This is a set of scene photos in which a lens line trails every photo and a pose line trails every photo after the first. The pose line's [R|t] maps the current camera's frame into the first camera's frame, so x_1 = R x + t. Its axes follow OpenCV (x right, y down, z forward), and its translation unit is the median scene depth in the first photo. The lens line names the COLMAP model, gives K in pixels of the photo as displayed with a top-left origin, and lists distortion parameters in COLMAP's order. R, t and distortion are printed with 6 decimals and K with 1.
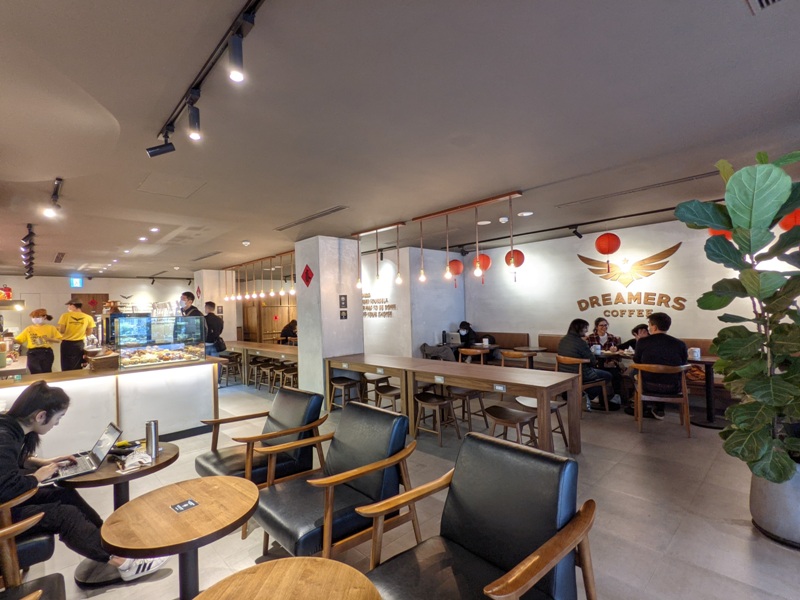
lens RADIAL K [[374.6, 0, 400.0], [0, 374.6, 300.0], [0, 0, 1]] dist [0.000309, 0.000064]
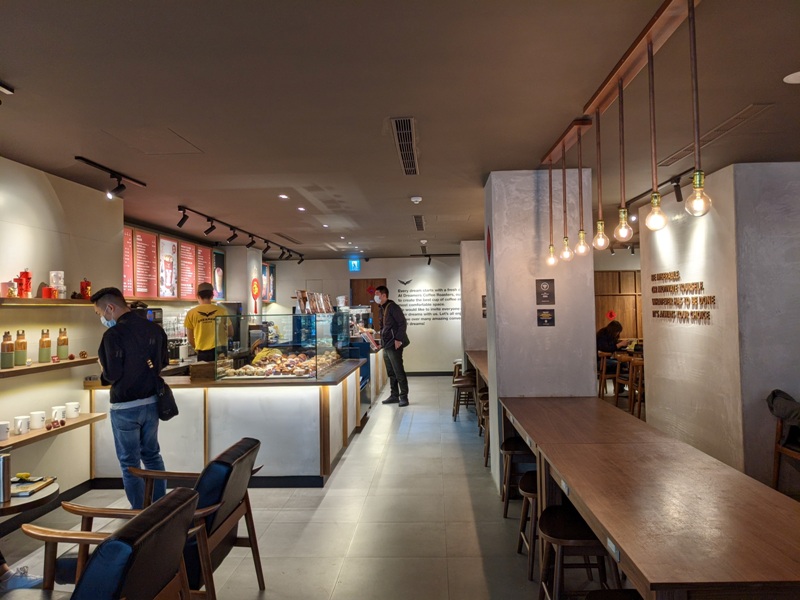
lens RADIAL K [[634.6, 0, 398.7], [0, 634.6, 281.1], [0, 0, 1]] dist [0.012228, -0.007459]
pose [[0.670987, -0.013669, -0.741343, 0.360403], [0.016187, 0.999862, -0.003786, -0.010498], [0.741293, -0.009460, 0.671115, 0.257454]]
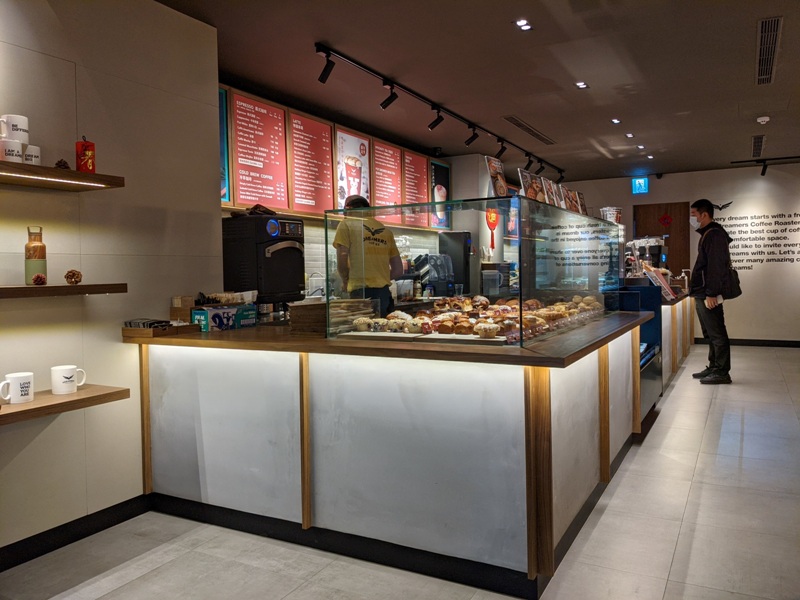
lens RADIAL K [[634.6, 0, 398.7], [0, 634.6, 281.1], [0, 0, 1]] dist [0.012228, -0.007459]
pose [[0.290846, 0.041664, -0.955862, -0.066187], [0.028078, 0.998249, 0.052055, 0.064804], [0.956358, -0.041978, 0.289167, 0.611918]]
